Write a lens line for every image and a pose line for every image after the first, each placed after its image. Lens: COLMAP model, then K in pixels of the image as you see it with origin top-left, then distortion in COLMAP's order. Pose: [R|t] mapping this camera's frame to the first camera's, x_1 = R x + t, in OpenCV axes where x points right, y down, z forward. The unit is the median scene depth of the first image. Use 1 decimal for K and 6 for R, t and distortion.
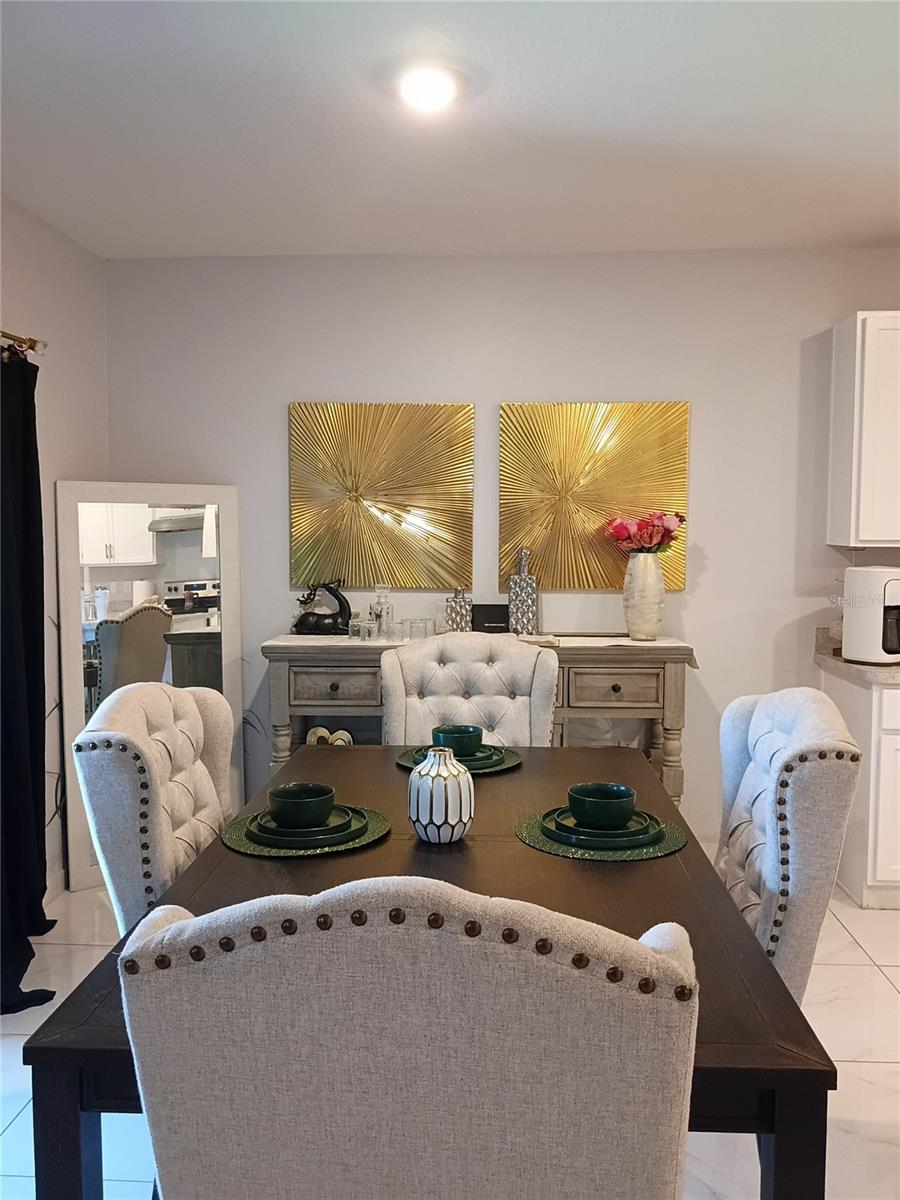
lens RADIAL K [[996.3, 0, 450.4], [0, 996.3, 599.7], [0, 0, 1]] dist [0.007093, -0.000185]
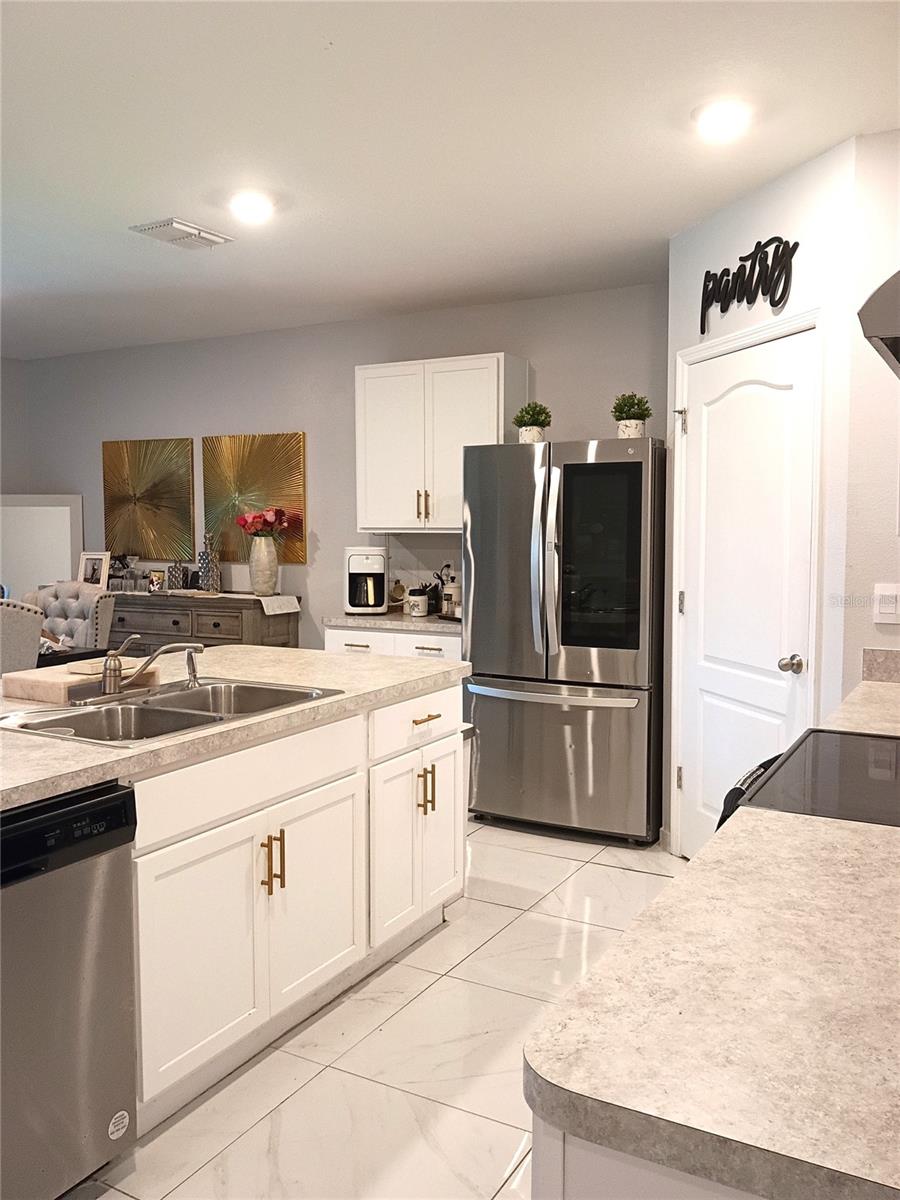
lens RADIAL K [[996.3, 0, 449.3], [0, 996.3, 600.2], [0, 0, 1]] dist [0.007093, -0.000185]
pose [[0.905567, 0.029954, -0.423144, 1.079515], [-0.029574, 0.999535, 0.007465, 0.027801], [0.423171, 0.005754, 0.906031, -0.216241]]
